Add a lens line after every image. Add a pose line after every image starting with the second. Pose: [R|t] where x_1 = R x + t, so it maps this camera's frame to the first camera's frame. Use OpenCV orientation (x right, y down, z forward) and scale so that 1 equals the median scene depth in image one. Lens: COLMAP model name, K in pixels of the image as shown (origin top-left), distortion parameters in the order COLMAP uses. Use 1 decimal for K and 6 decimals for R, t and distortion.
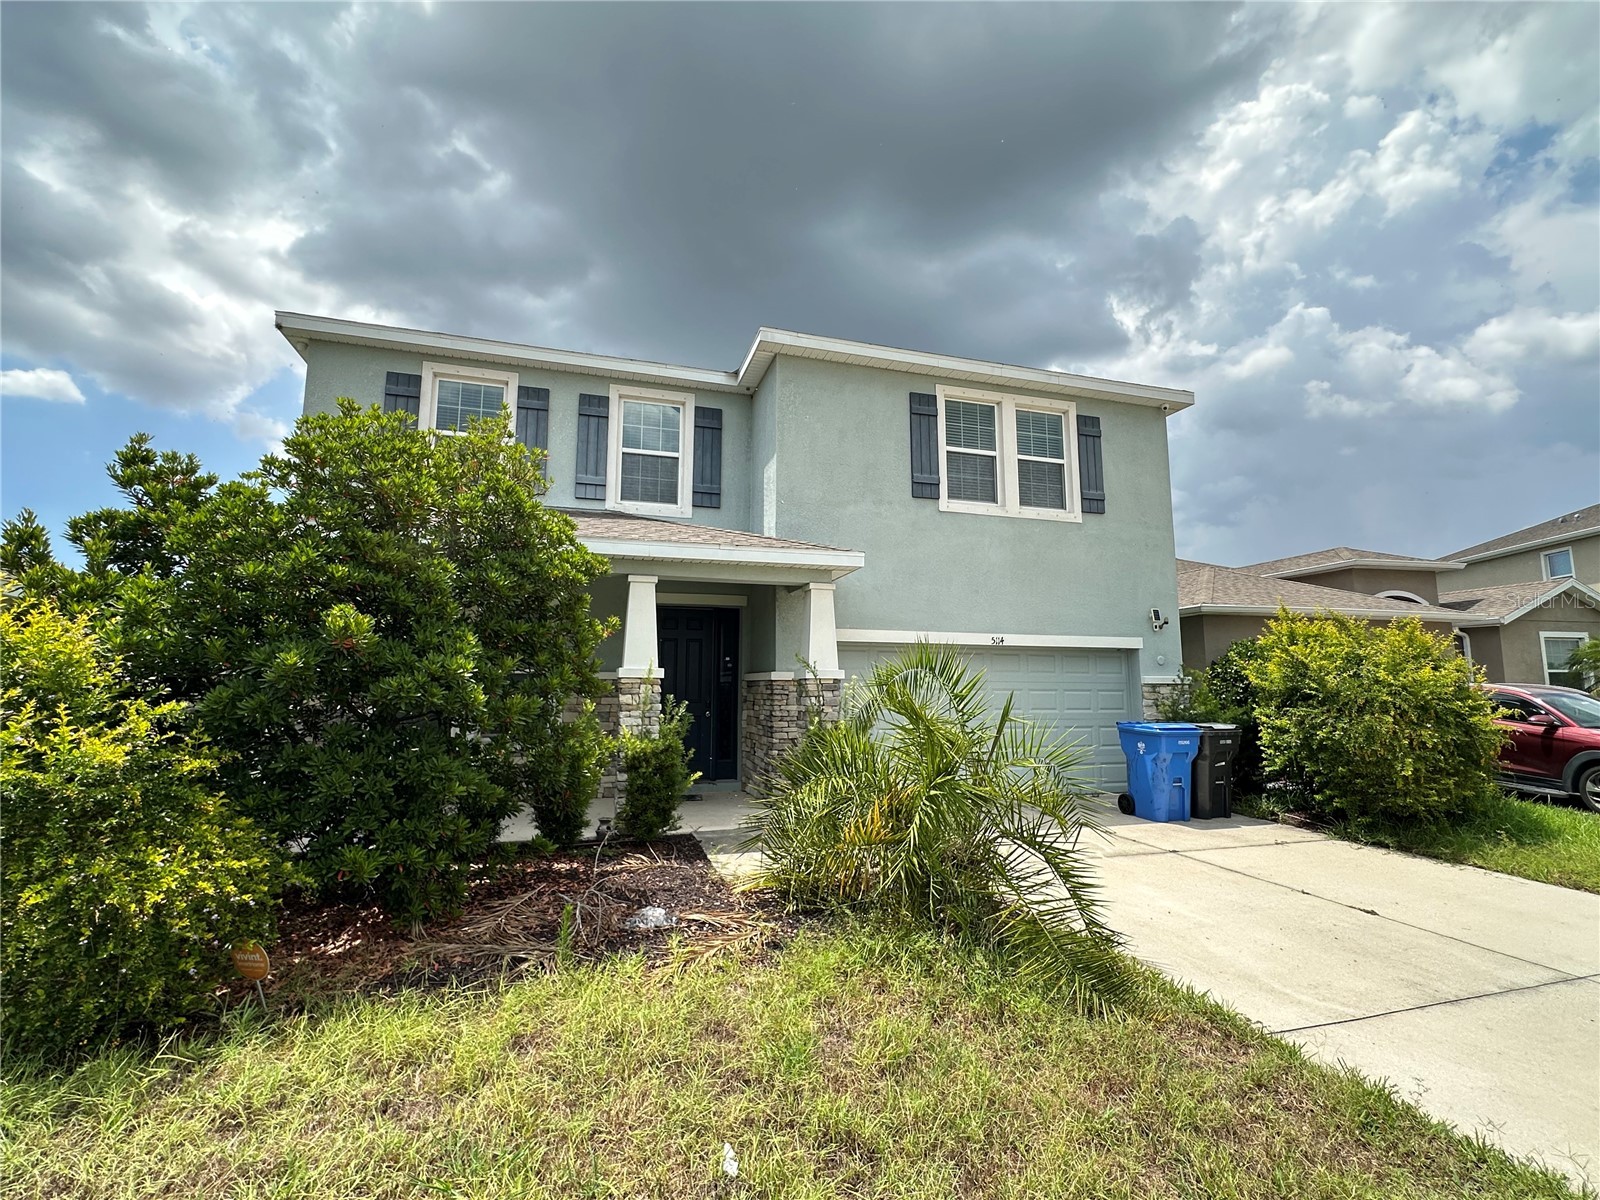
lens RADIAL K [[691.9, 0, 791.2], [0, 691.9, 596.4], [0, 0, 1]] dist [-0.001763, -0.000397]
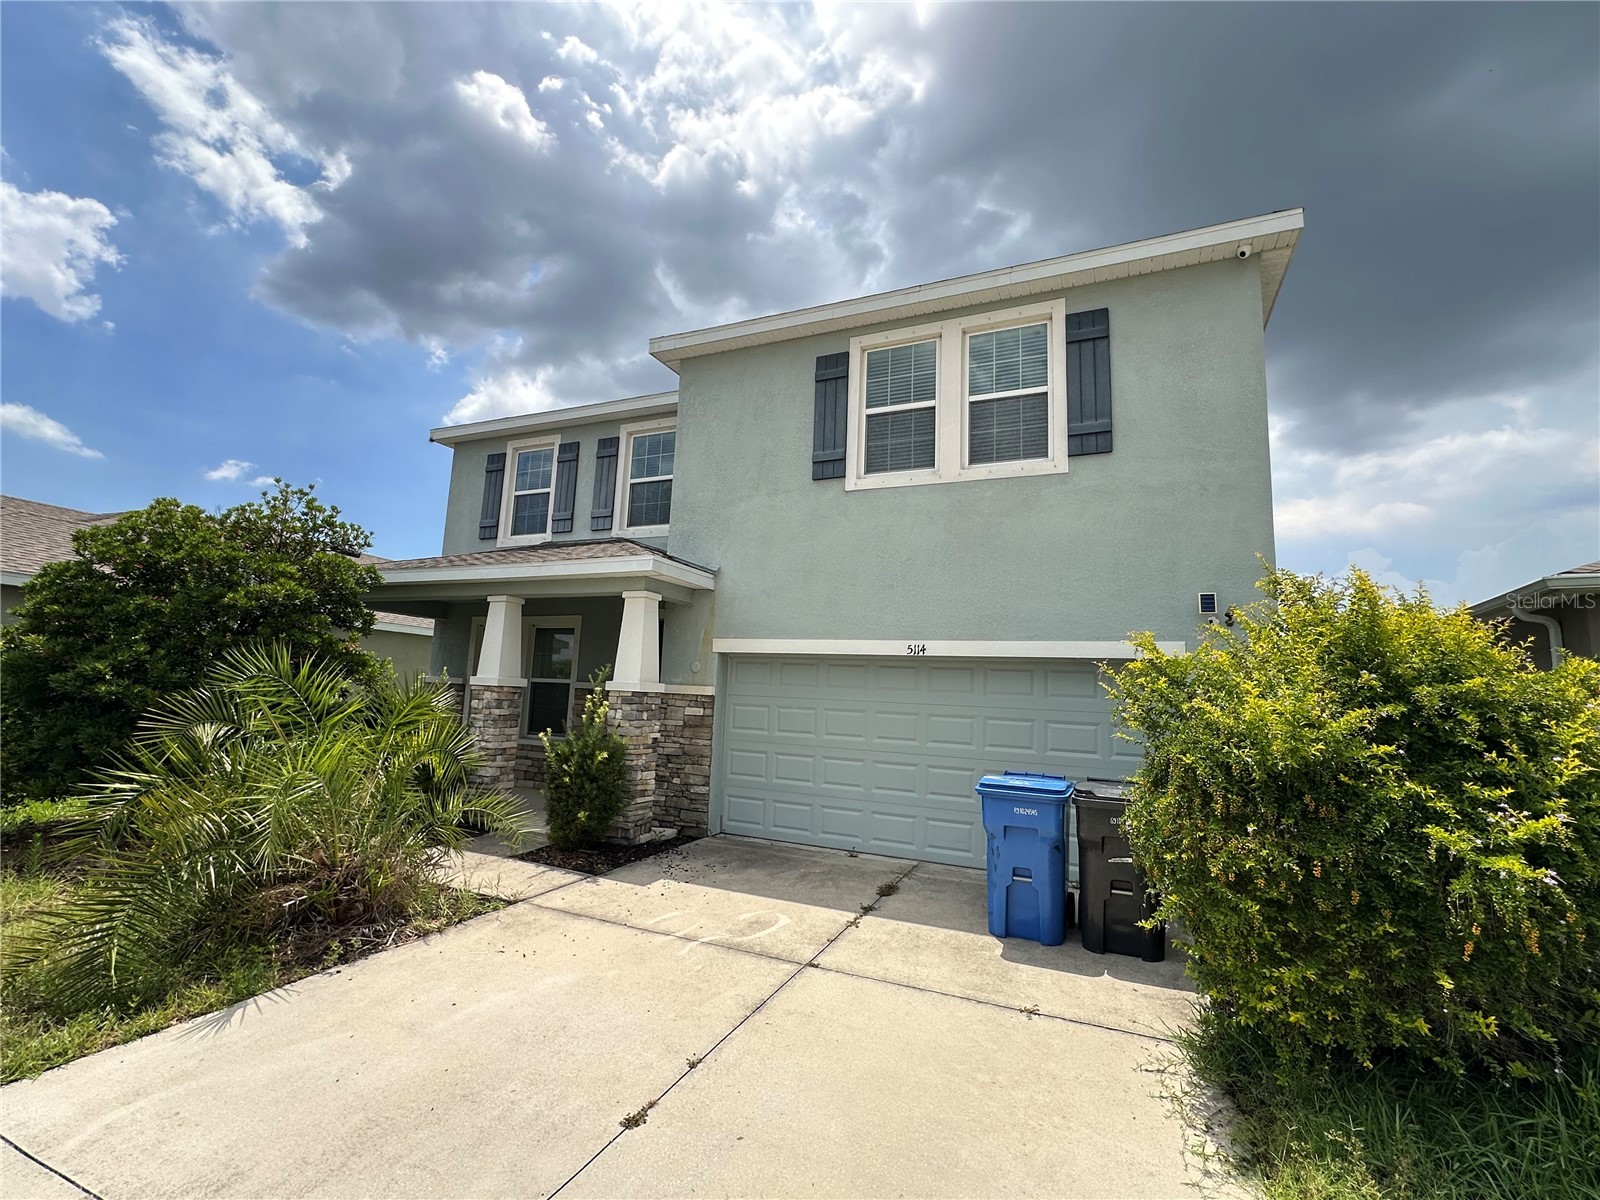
lens RADIAL K [[691.9, 0, 791.2], [0, 691.9, 596.4], [0, 0, 1]] dist [-0.001763, -0.000397]
pose [[0.768219, -0.063491, -0.637031, 0.661231], [0.045458, 0.997968, -0.044645, 0.032931], [0.638571, 0.005339, 0.769544, 0.325049]]
